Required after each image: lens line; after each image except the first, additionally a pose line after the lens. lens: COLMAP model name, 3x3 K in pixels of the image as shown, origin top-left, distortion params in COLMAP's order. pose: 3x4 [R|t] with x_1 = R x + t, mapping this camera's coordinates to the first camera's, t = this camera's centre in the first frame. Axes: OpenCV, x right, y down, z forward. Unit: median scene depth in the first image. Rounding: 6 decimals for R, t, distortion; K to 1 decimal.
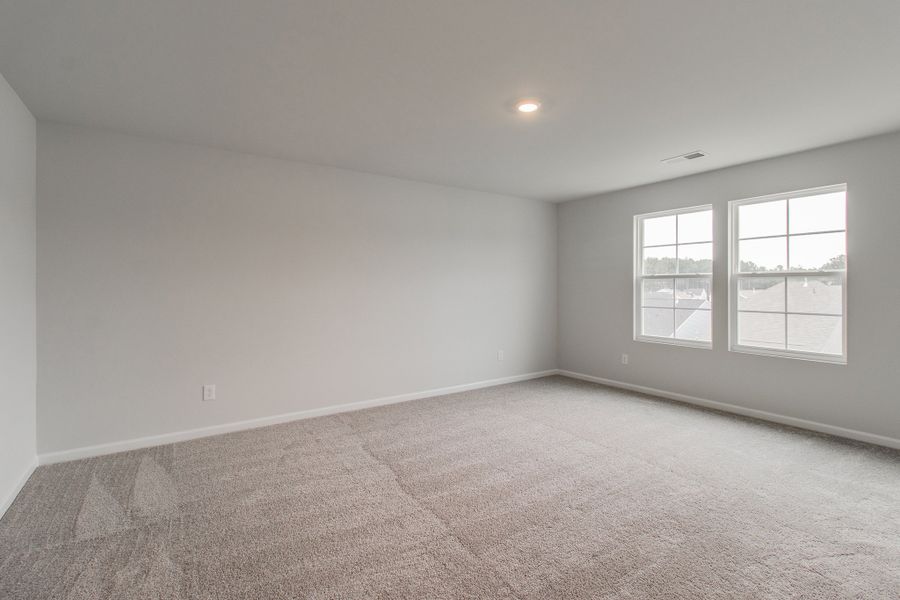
lens RADIAL K [[412.0, 0, 443.2], [0, 412.0, 285.7], [0, 0, 1]] dist [-0.016740, 0.000480]
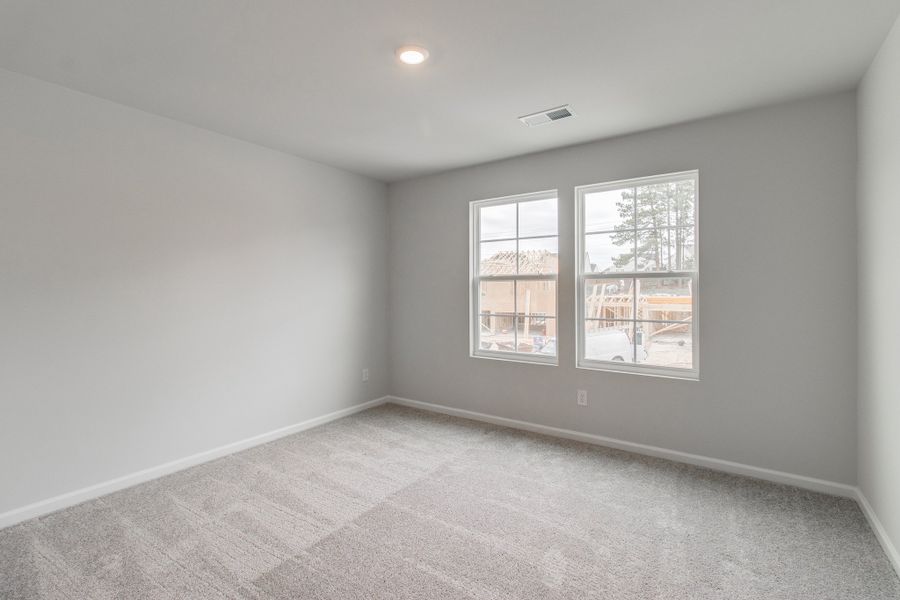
lens RADIAL K [[726.4, 0, 469.1], [0, 726.4, 285.0], [0, 0, 1]] dist [0.039225, 0.003633]
pose [[0.992711, -0.002044, 0.120503, 0.304234], [0.002460, 0.999992, -0.003300, -0.003023], [-0.120495, 0.003573, 0.992707, -0.444604]]
